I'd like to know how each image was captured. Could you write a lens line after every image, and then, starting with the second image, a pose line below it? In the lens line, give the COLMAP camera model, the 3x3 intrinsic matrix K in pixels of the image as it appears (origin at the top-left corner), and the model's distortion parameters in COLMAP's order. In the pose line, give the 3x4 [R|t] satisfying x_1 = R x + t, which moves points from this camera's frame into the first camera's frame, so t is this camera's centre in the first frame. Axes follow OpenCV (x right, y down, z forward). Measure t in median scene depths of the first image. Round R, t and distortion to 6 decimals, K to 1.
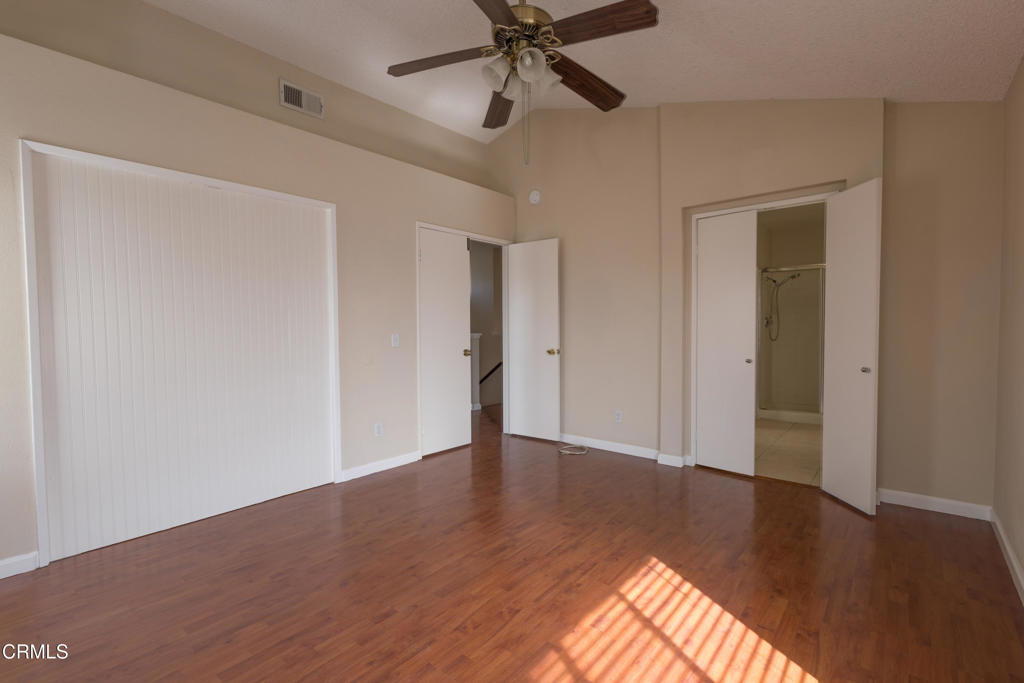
lens RADIAL K [[465.4, 0, 512.0], [0, 465.4, 341.5], [0, 0, 1]] dist [0.001276, 0.000341]
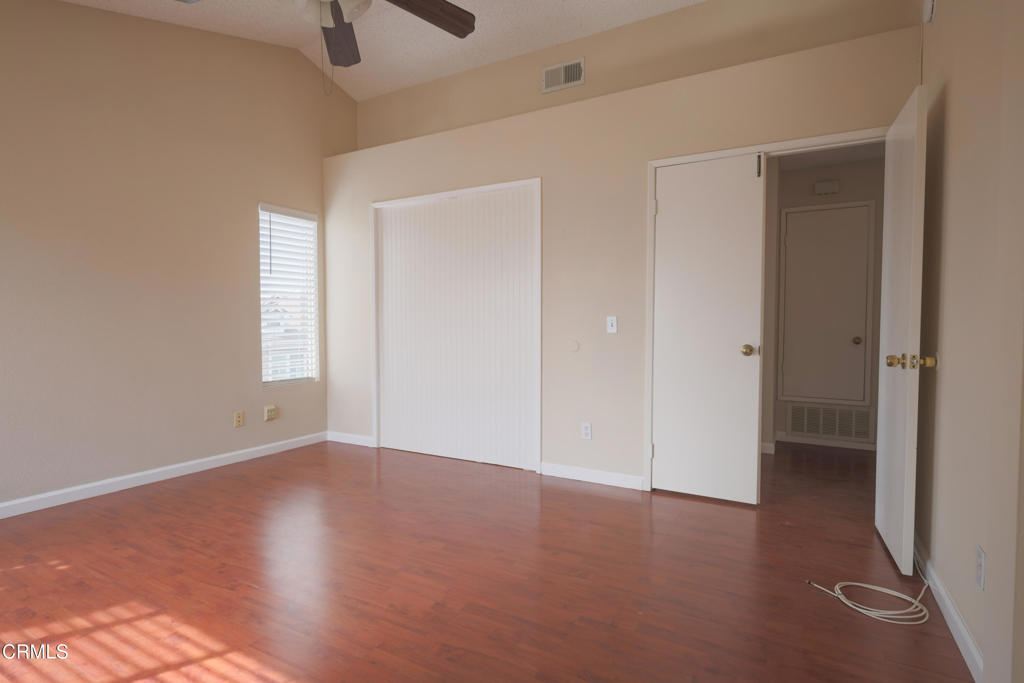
lens RADIAL K [[525.7, 0, 512.0], [0, 525.7, 341.5], [0, 0, 1]] dist [0.001502, 0.001251]
pose [[0.193340, 0.051932, -0.979756, 0.590823], [-0.040134, 0.998181, 0.044989, -0.008404], [0.980311, 0.030623, 0.195072, 0.667404]]
